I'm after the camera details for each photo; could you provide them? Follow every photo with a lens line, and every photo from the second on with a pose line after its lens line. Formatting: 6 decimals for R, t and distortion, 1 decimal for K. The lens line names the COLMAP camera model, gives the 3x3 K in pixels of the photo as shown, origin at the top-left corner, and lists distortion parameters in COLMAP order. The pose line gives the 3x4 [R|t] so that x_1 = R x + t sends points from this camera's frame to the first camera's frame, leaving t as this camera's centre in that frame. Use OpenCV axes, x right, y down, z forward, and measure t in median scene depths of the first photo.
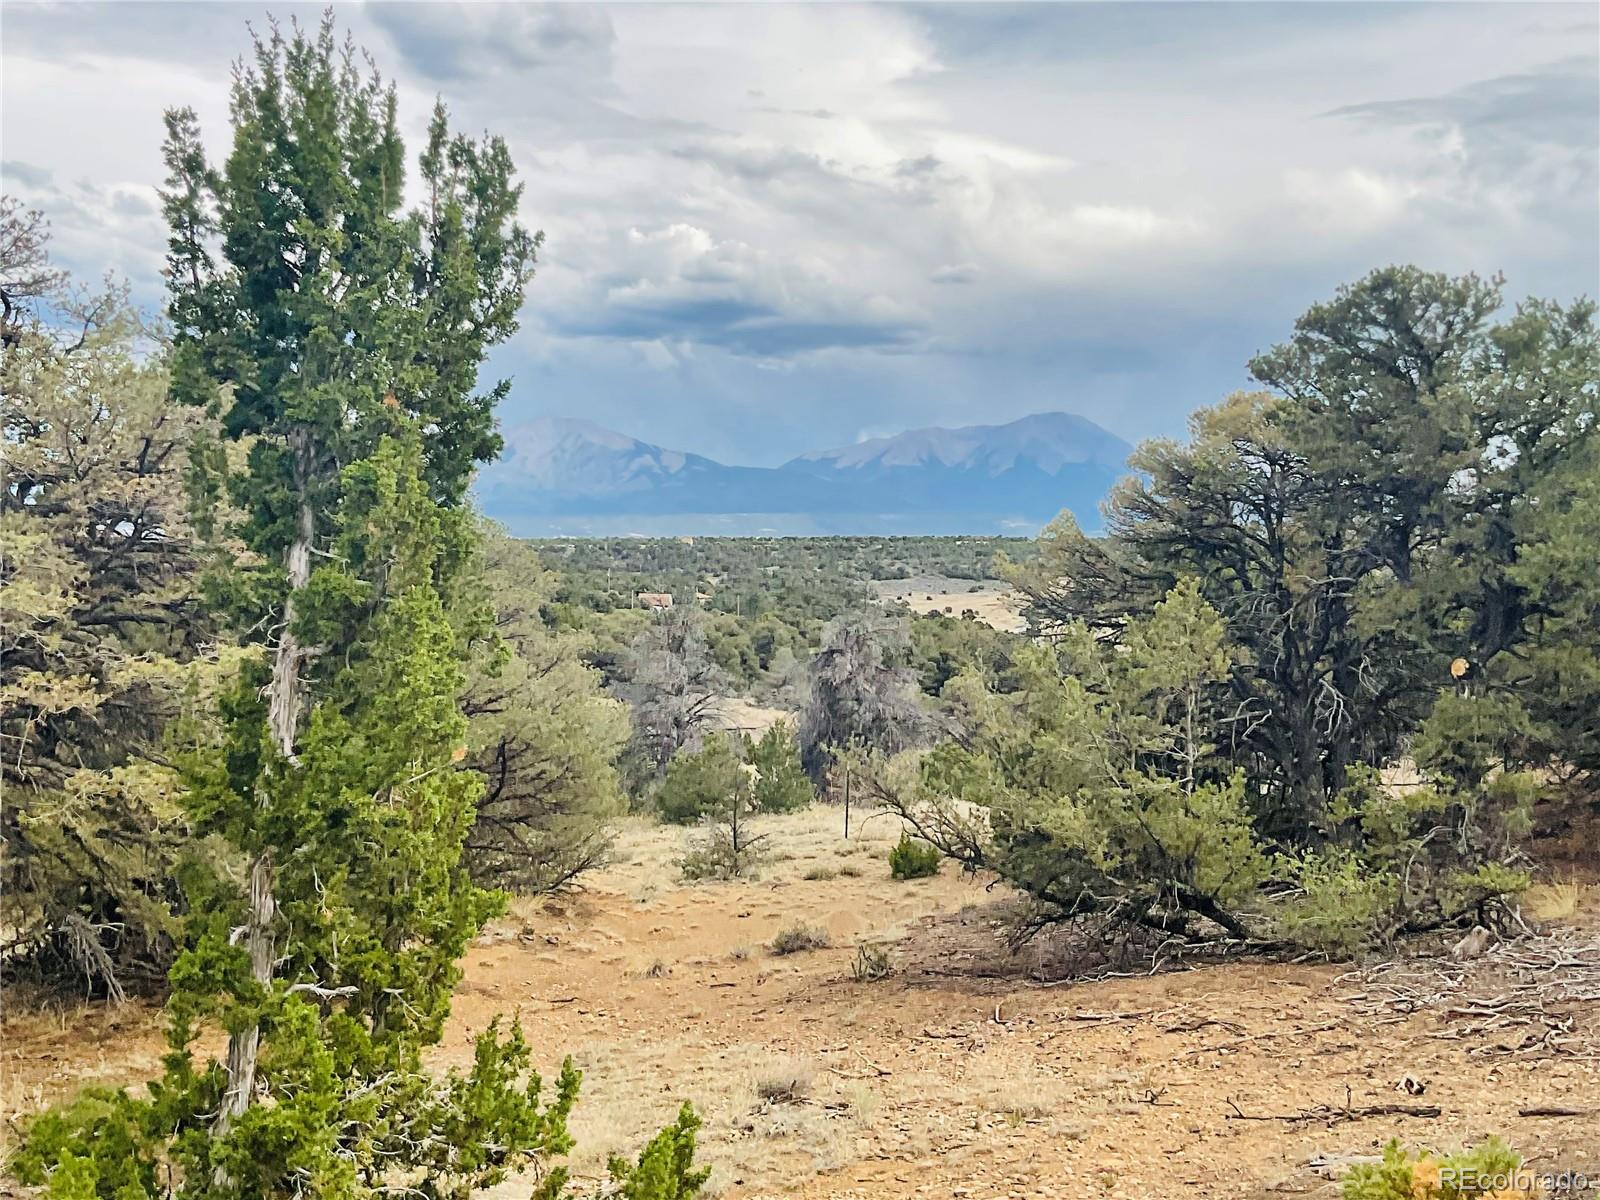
lens RADIAL K [[1851.5, 0, 813.5], [0, 1851.5, 591.8], [0, 0, 1]] dist [0.014230, 0.000000]
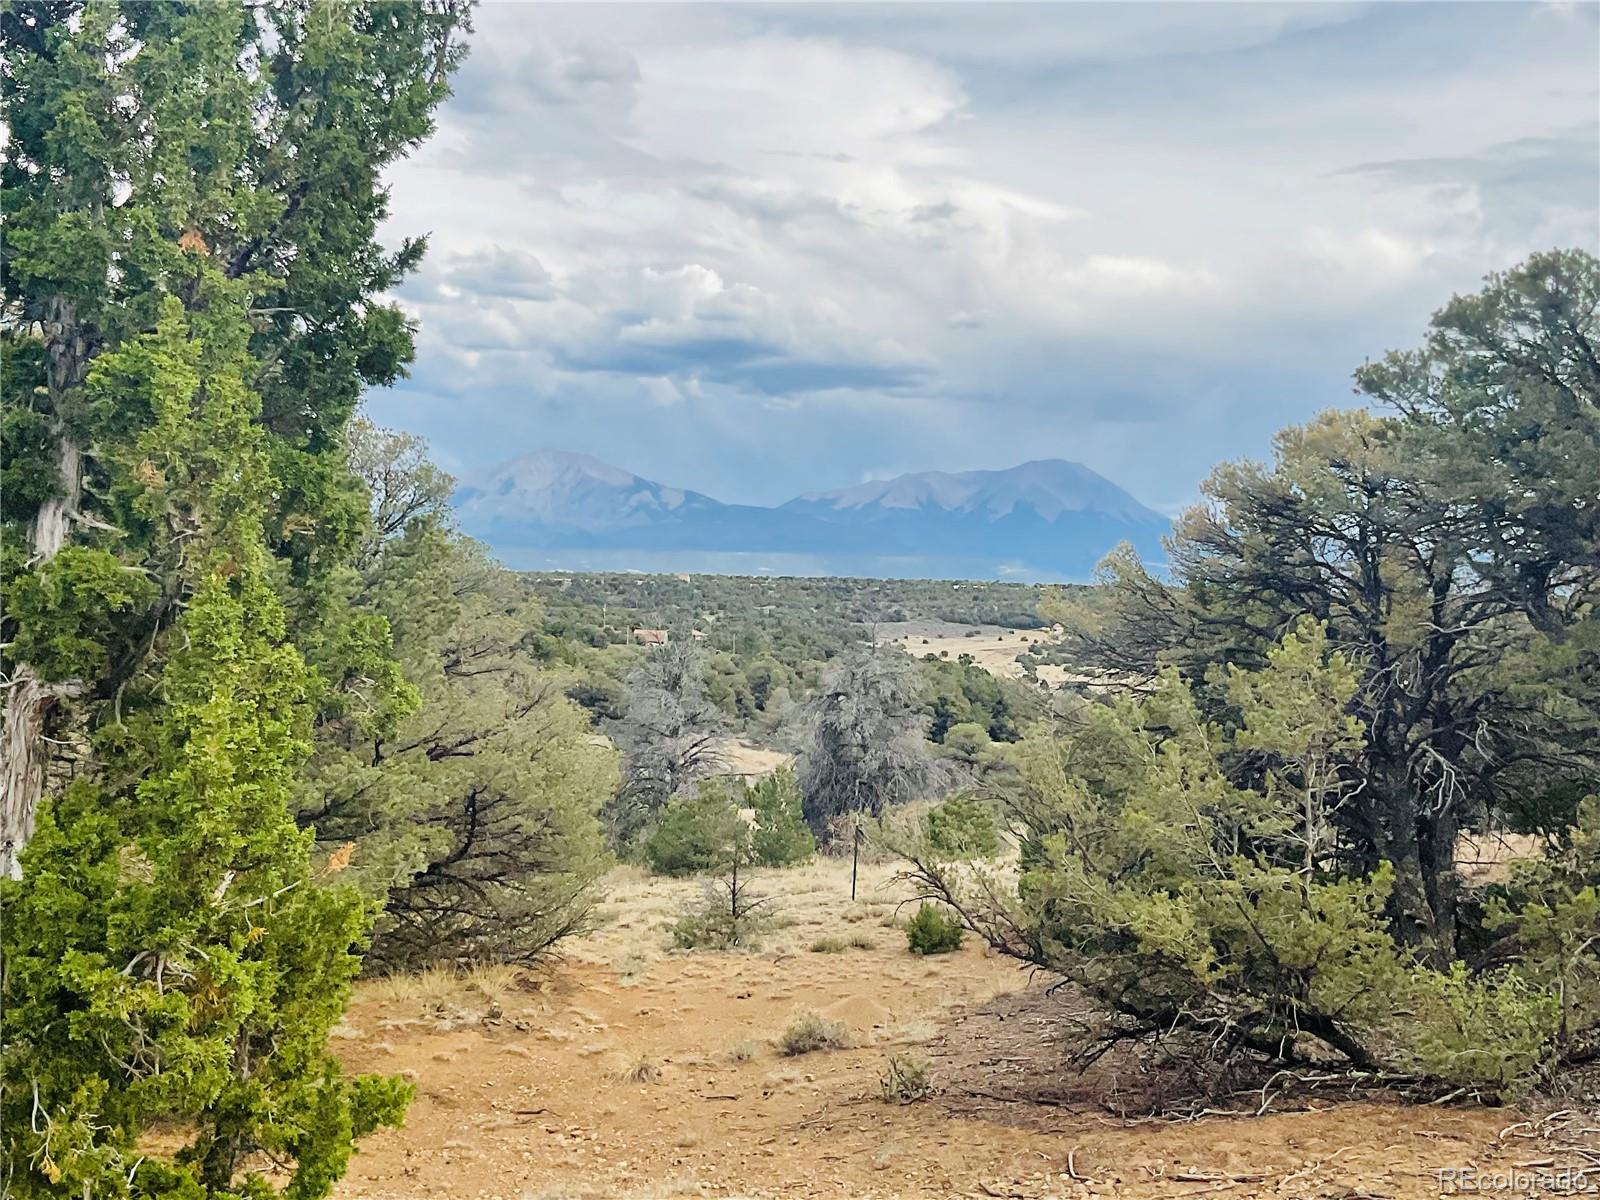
lens RADIAL K [[1851.5, 0, 787.8], [0, 1851.5, 597.6], [0, 0, 1]] dist [0.014230, 0.000000]
pose [[0.999598, 0.025800, -0.011789, -0.013648], [-0.026015, 0.999492, -0.018437, 0.002774], [0.011307, 0.018736, 0.999761, 0.147528]]
